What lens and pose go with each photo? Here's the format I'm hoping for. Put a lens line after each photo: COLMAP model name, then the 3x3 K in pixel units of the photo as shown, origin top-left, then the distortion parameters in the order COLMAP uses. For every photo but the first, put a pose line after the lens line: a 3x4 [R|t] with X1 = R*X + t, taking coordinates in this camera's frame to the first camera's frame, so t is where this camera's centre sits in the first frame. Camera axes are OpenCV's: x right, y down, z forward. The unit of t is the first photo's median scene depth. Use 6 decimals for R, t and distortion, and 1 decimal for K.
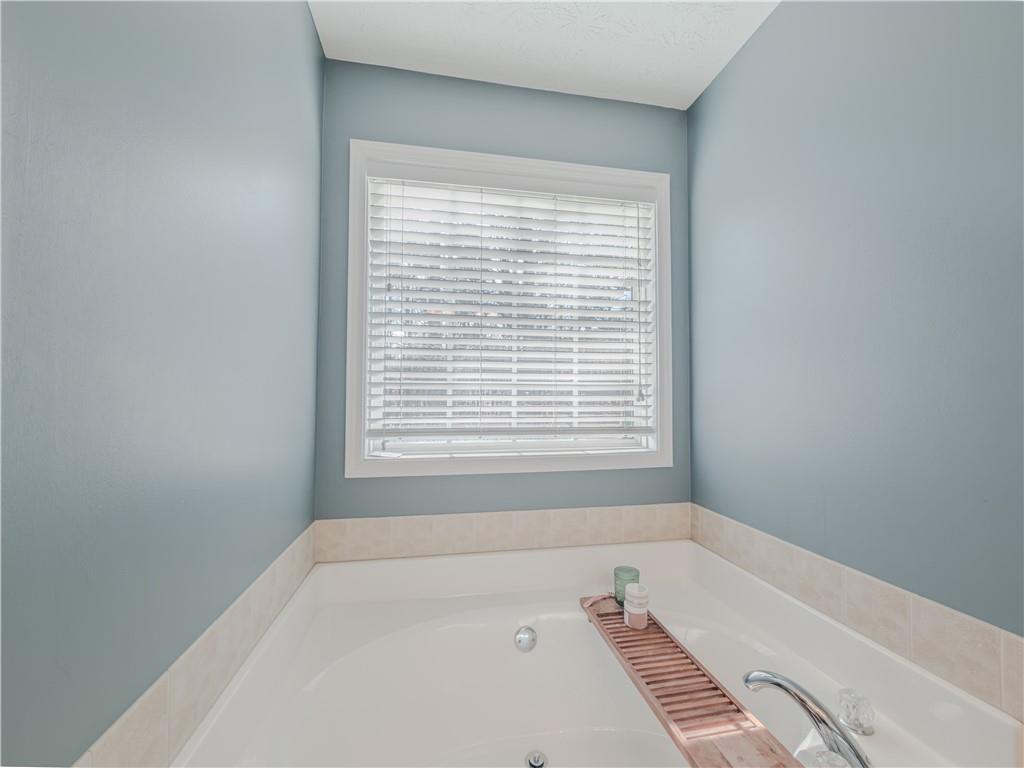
lens RADIAL K [[416.0, 0, 518.2], [0, 416.0, 379.4], [0, 0, 1]] dist [-0.003172, 0.001292]
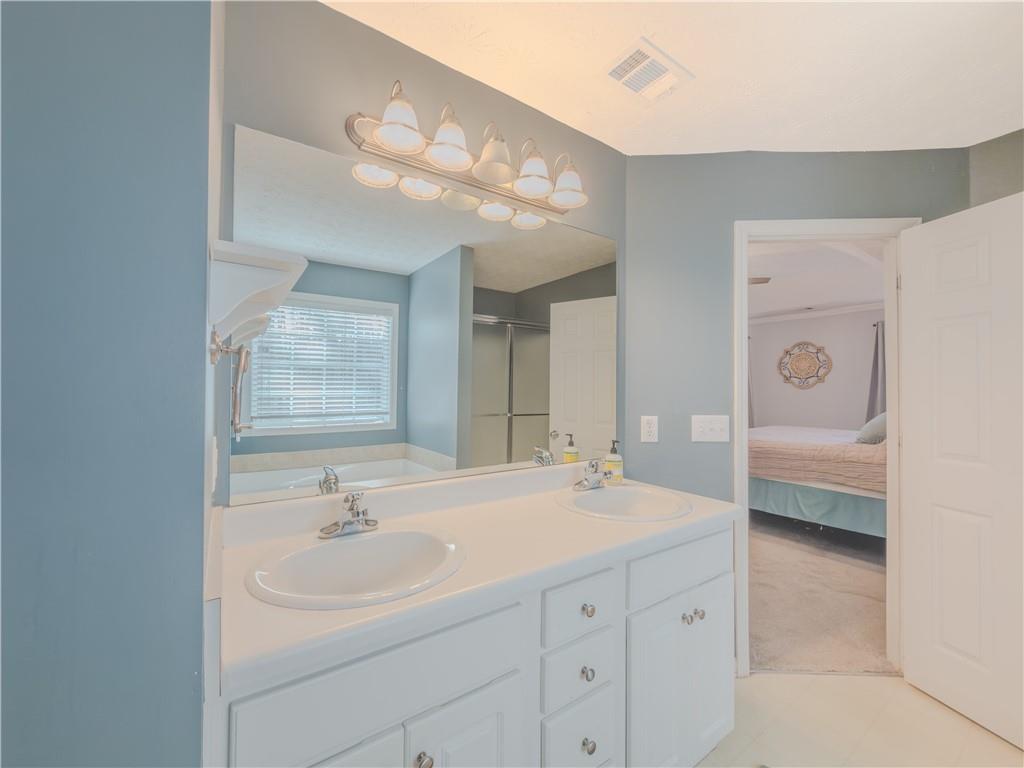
lens RADIAL K [[416.0, 0, 515.0], [0, 416.0, 382.5], [0, 0, 1]] dist [-0.003172, 0.001292]
pose [[0.911385, 0.004144, 0.411534, 0.004937], [-0.014992, 0.999620, 0.023136, -0.117884], [-0.411282, -0.027255, 0.911101, -1.435593]]
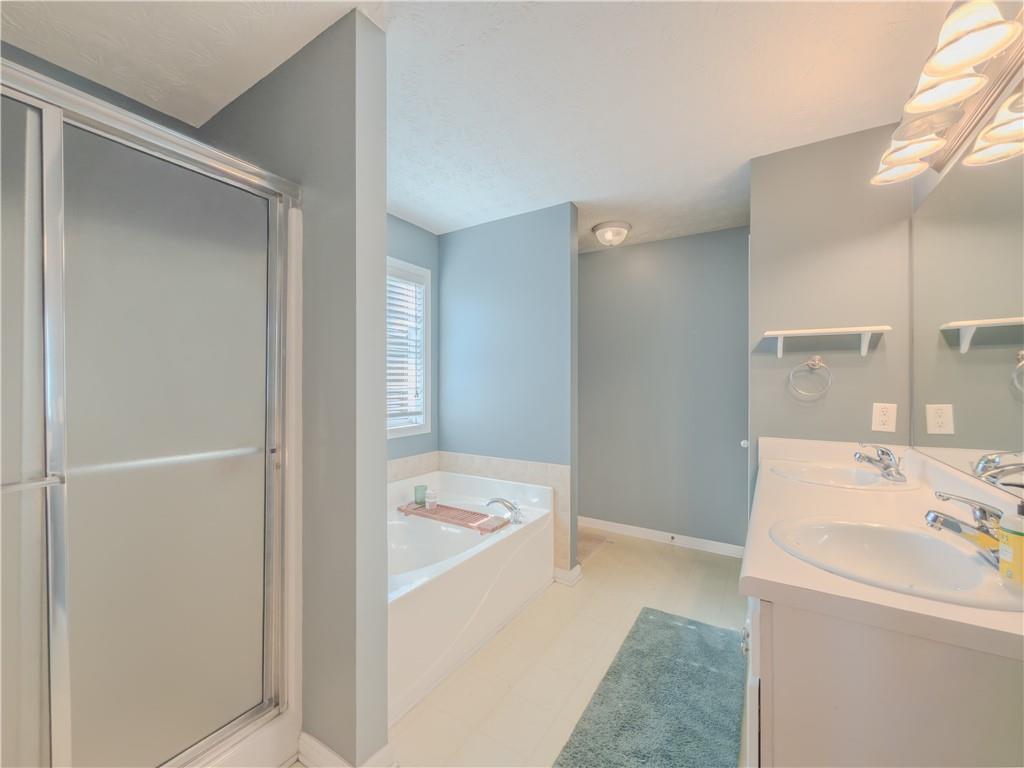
lens RADIAL K [[416.0, 0, 507.3], [0, 416.0, 382.6], [0, 0, 1]] dist [-0.003172, 0.001292]
pose [[0.682406, -0.000789, 0.730973, -0.727156], [-0.022959, 0.999483, 0.022512, -0.057353], [-0.730612, -0.032145, 0.682035, -0.483409]]
